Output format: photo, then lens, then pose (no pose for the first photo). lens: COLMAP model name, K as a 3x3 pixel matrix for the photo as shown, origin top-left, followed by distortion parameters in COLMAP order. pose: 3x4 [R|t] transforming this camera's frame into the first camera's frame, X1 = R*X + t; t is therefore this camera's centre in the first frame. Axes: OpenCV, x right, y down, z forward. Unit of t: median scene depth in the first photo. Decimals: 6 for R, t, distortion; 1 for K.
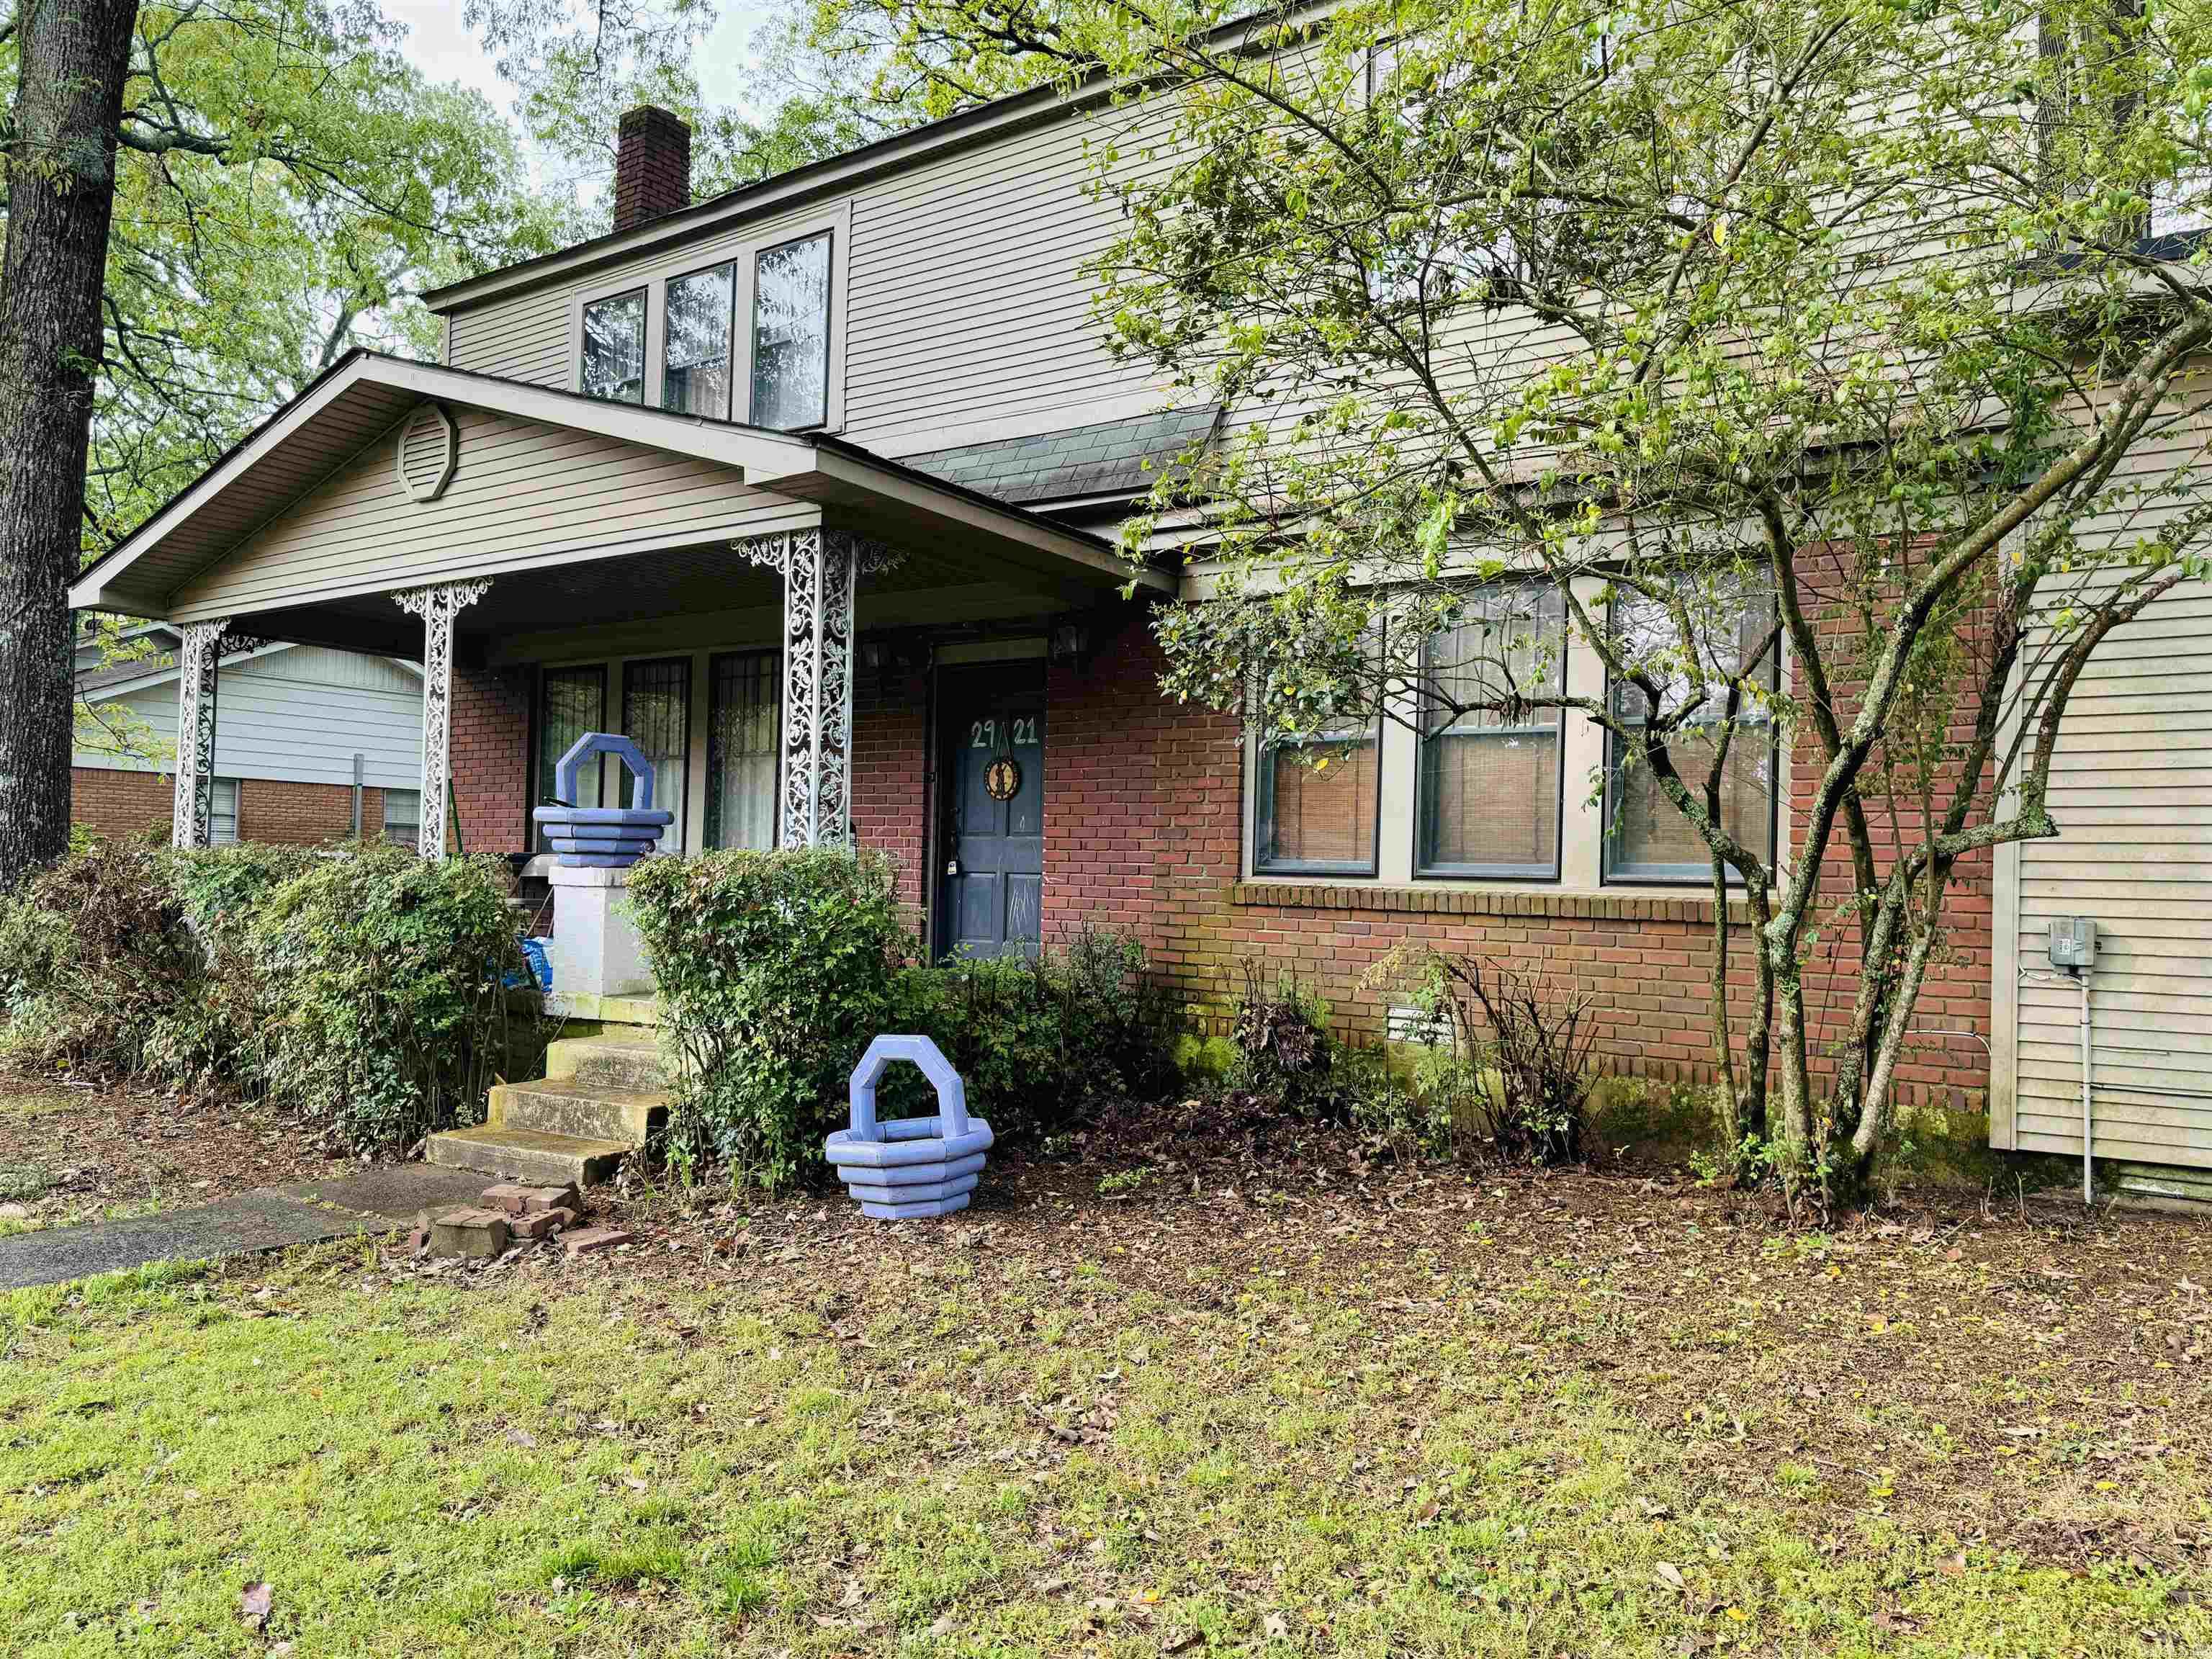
lens RADIAL K [[1561.2, 0, 1109.1], [0, 1561.2, 827.9], [0, 0, 1]] dist [0.057752, -0.076898]
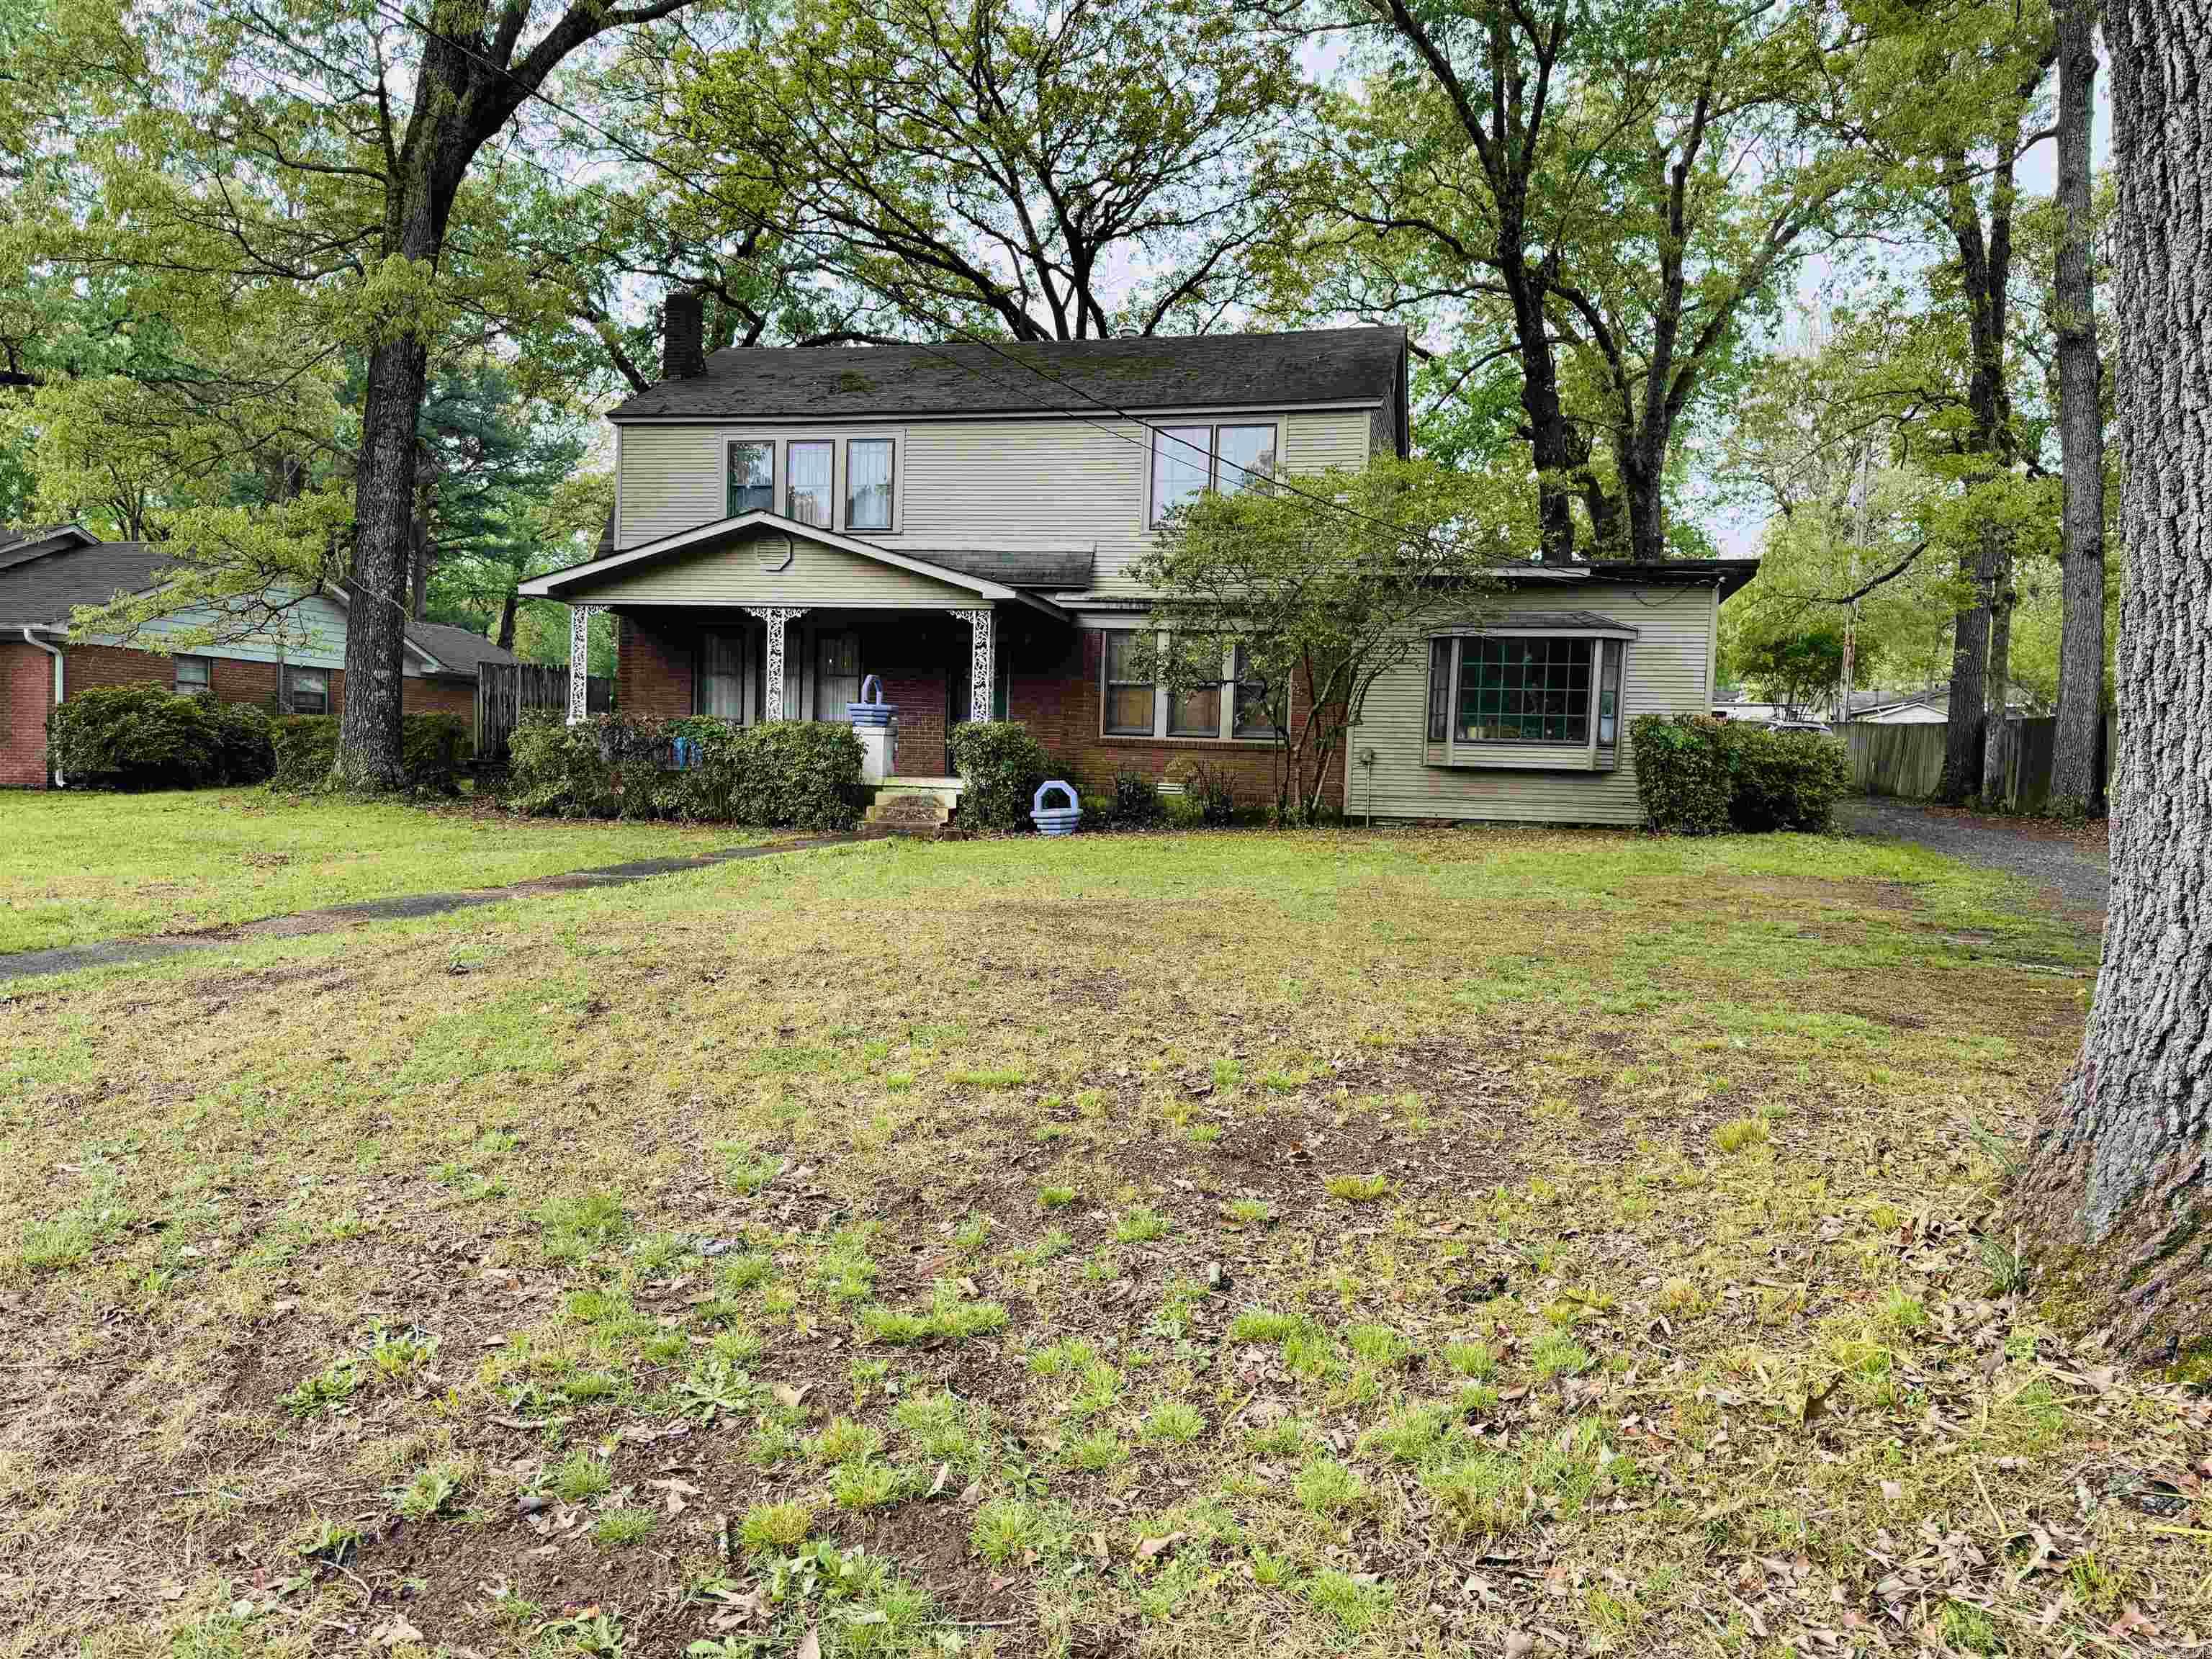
lens RADIAL K [[1561.2, 0, 1128.9], [0, 1561.2, 827.4], [0, 0, 1]] dist [0.057752, -0.076898]
pose [[0.928618, -0.006960, 0.370971, -0.989979], [-0.022693, 0.996887, 0.075511, -0.016491], [-0.370342, -0.078539, 0.925569, -1.722434]]
